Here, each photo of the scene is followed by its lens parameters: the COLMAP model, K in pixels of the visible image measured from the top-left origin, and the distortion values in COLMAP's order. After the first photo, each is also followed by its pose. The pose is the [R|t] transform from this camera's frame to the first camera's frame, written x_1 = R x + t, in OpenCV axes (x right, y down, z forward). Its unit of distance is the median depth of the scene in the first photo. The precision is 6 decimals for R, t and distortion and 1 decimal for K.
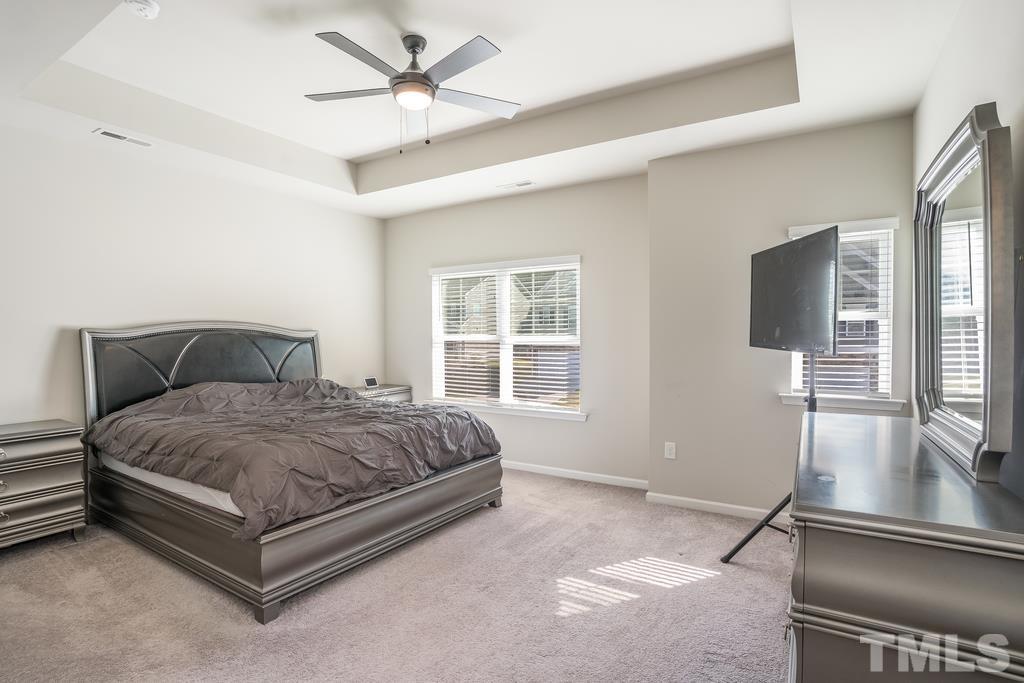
lens RADIAL K [[510.1, 0, 507.7], [0, 510.1, 346.0], [0, 0, 1]] dist [-0.017324, 0.002454]
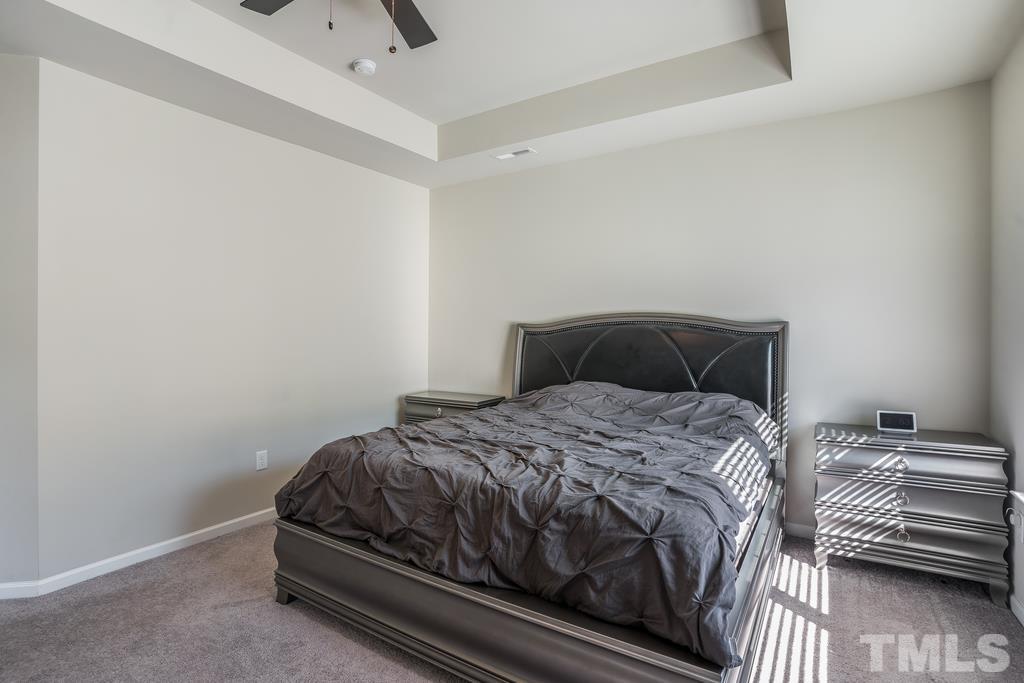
lens RADIAL K [[510.1, 0, 510.2], [0, 510.1, 339.4], [0, 0, 1]] dist [-0.017324, 0.002454]
pose [[-0.018705, 0.022115, -0.999580, 0.381684], [-0.012667, 0.999670, 0.022354, -0.025229], [0.999745, 0.013080, -0.018418, 1.000983]]
